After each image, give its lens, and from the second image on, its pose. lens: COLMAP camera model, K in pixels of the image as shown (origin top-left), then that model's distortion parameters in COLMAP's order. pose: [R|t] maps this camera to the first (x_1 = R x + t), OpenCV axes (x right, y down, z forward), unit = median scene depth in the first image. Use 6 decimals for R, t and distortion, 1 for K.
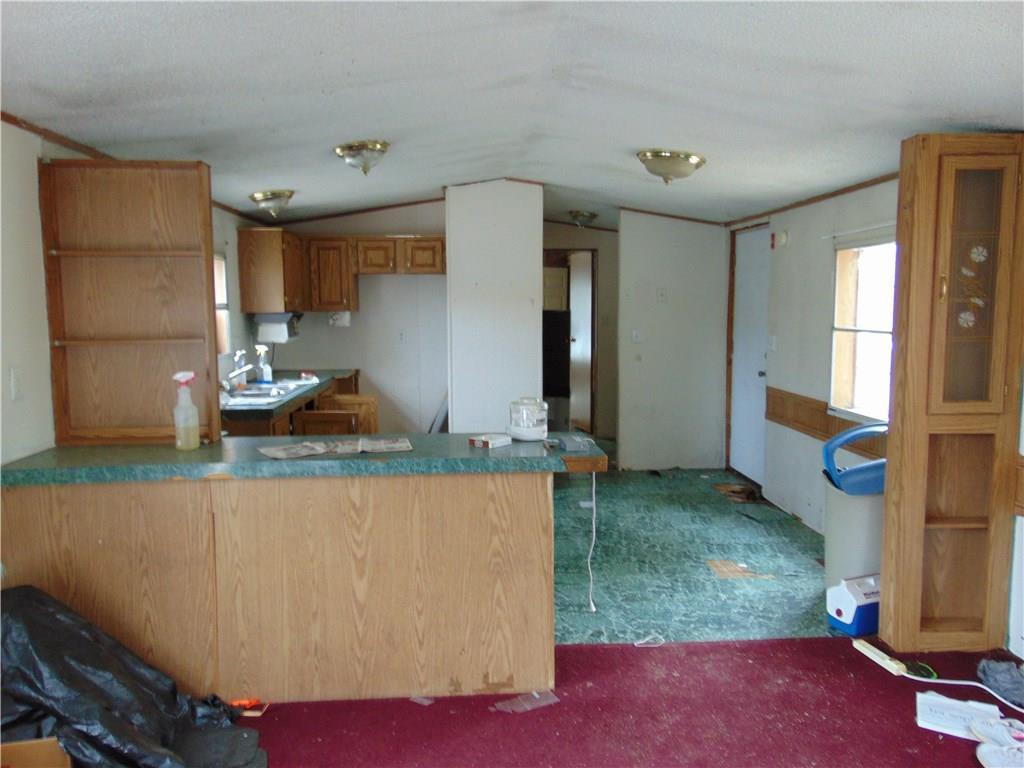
lens RADIAL K [[762.8, 0, 512.0], [0, 762.8, 384.0], [0, 0, 1]] dist [-0.001879, -0.000811]
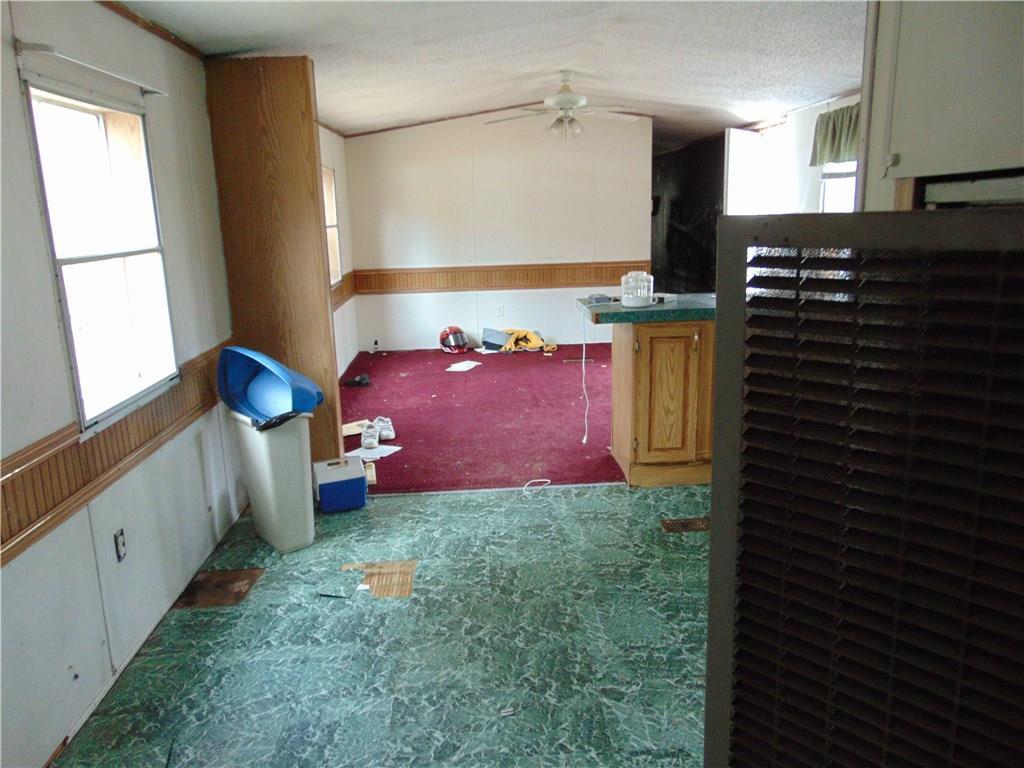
lens RADIAL K [[762.8, 0, 512.0], [0, 762.8, 384.0], [0, 0, 1]] dist [-0.001879, -0.000811]
pose [[-0.999513, 0.028650, 0.012331, 0.172248], [0.031113, 0.943783, 0.329097, -0.179225], [-0.002209, 0.329320, -0.944216, 1.786962]]
